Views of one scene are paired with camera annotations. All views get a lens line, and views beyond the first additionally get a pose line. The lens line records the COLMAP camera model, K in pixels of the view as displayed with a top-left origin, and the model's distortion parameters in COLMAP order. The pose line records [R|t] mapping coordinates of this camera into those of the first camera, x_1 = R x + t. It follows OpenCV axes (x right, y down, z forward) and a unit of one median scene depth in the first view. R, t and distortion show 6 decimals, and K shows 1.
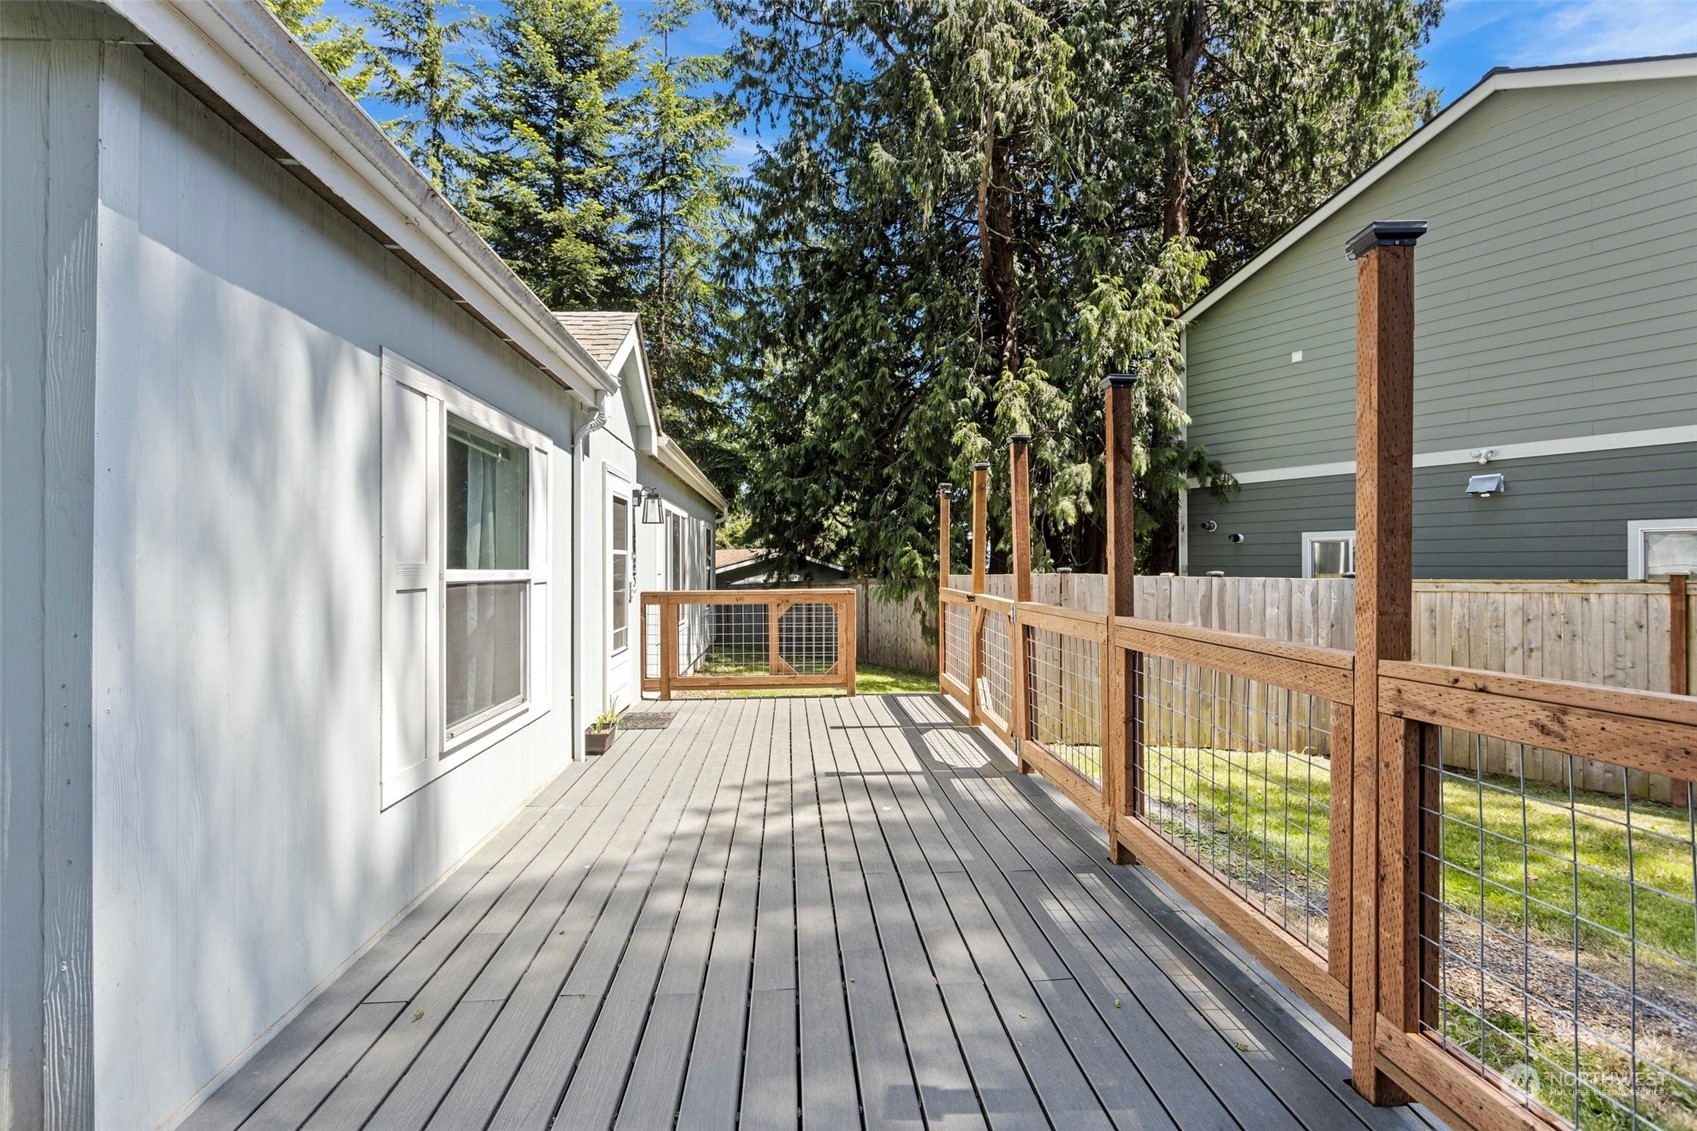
lens RADIAL K [[800.9, 0, 848.5], [0, 800.9, 565.5], [0, 0, 1]] dist [0.015995, 0.000304]
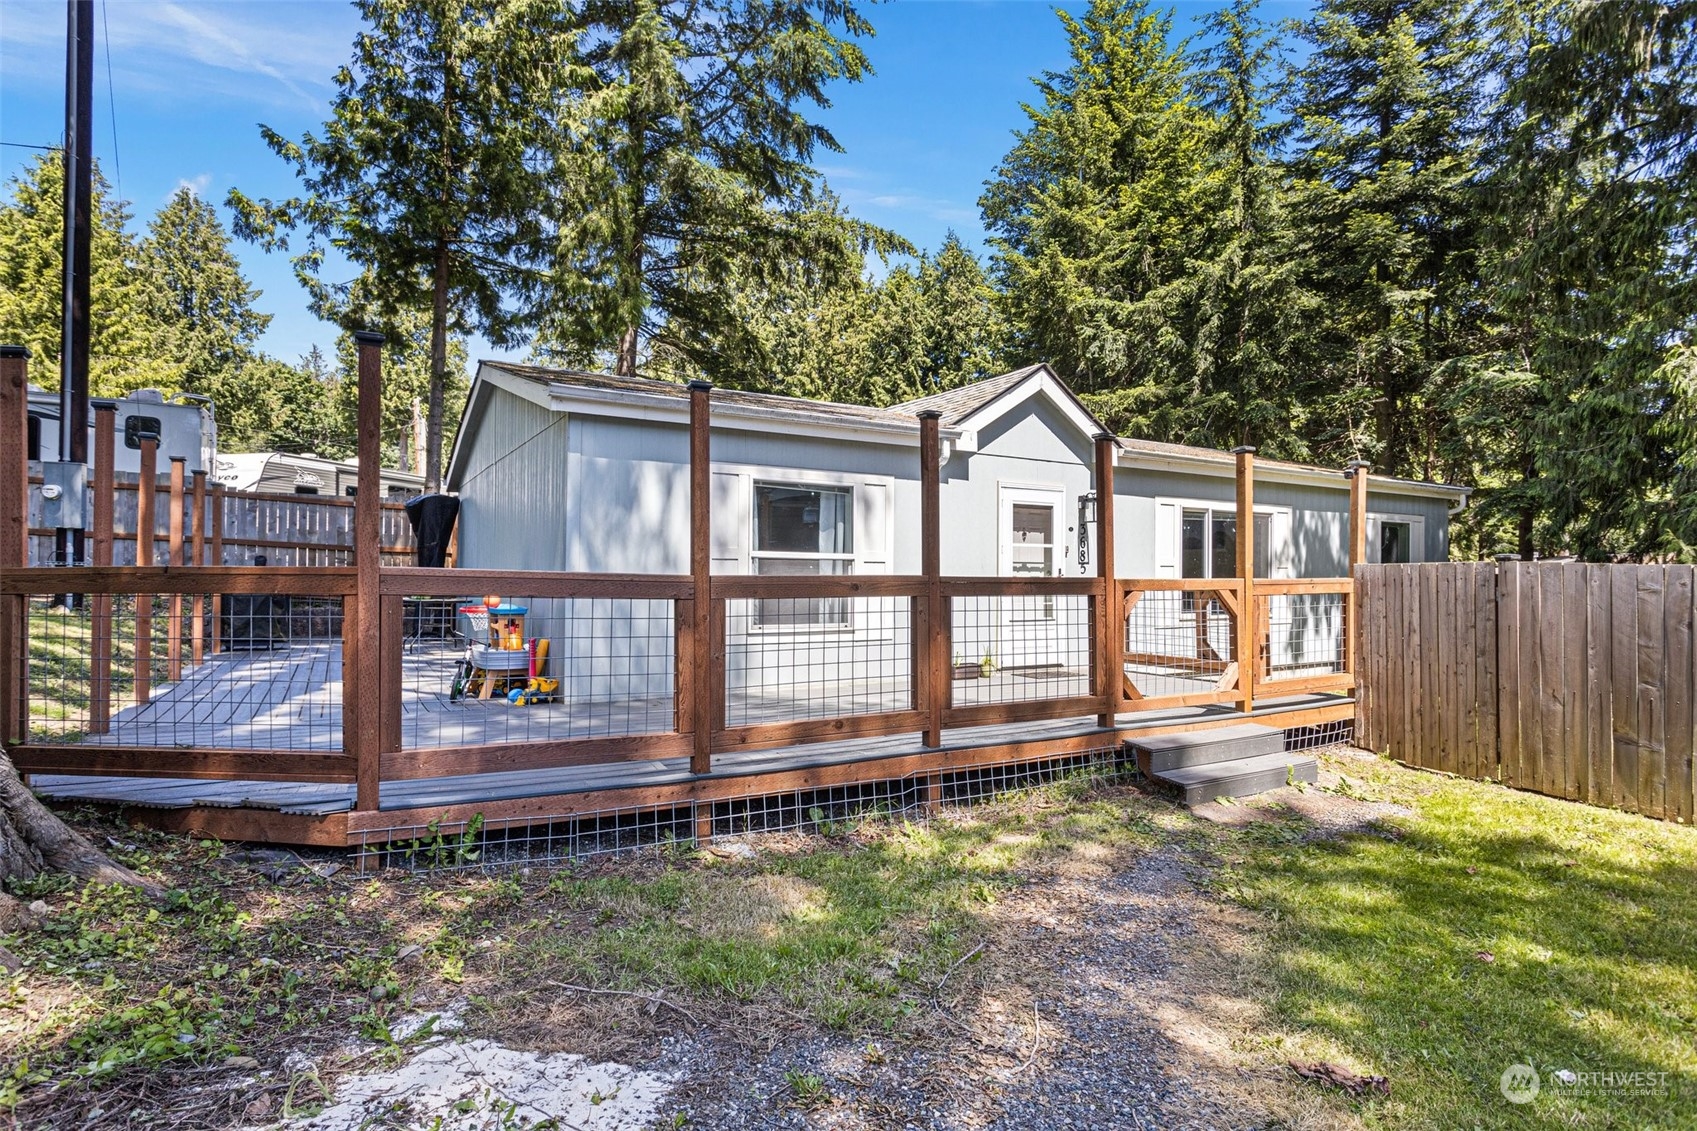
lens RADIAL K [[899.3, 0, 848.5], [0, 899.3, 565.5], [0, 0, 1]] dist [-0.000533, 0.000103]
pose [[0.439039, -0.005961, -0.898448, 0.374937], [-0.009785, 0.999887, -0.011416, 0.015290], [0.898415, 0.013803, 0.438931, 0.028091]]
